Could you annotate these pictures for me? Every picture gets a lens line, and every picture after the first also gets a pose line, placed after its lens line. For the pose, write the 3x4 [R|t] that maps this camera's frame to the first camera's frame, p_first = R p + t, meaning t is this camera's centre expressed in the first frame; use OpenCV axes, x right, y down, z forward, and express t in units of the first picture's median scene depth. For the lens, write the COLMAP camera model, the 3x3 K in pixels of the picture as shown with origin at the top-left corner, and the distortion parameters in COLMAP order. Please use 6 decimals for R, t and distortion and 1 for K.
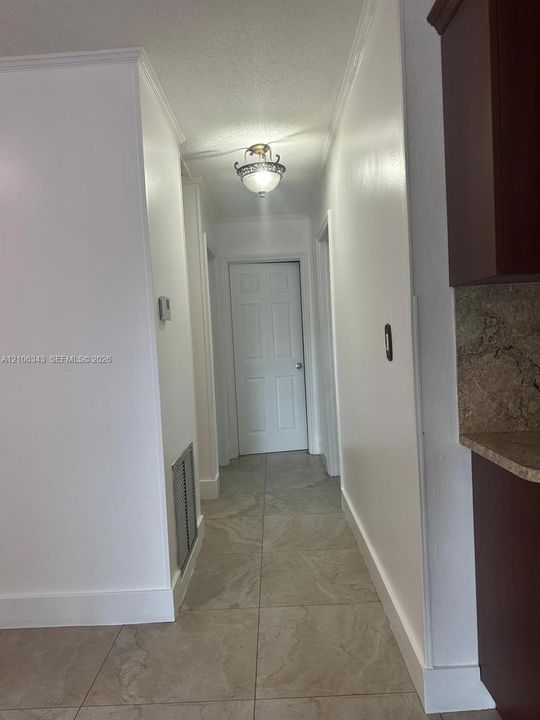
lens RADIAL K [[500.5, 0, 270.0], [0, 500.5, 360.0], [0, 0, 1]] dist [0.000358, -0.002082]
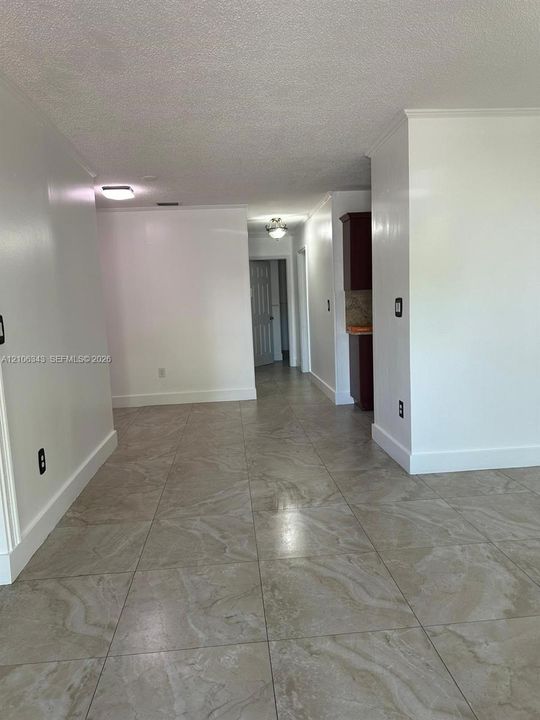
lens RADIAL K [[500.5, 0, 270.0], [0, 500.5, 360.0], [0, 0, 1]] dist [0.000358, -0.002082]
pose [[0.996744, 0.000525, 0.080630, -0.355828], [-0.005909, 0.997765, 0.066552, 0.092004], [-0.080414, -0.066812, 0.994520, -1.969887]]
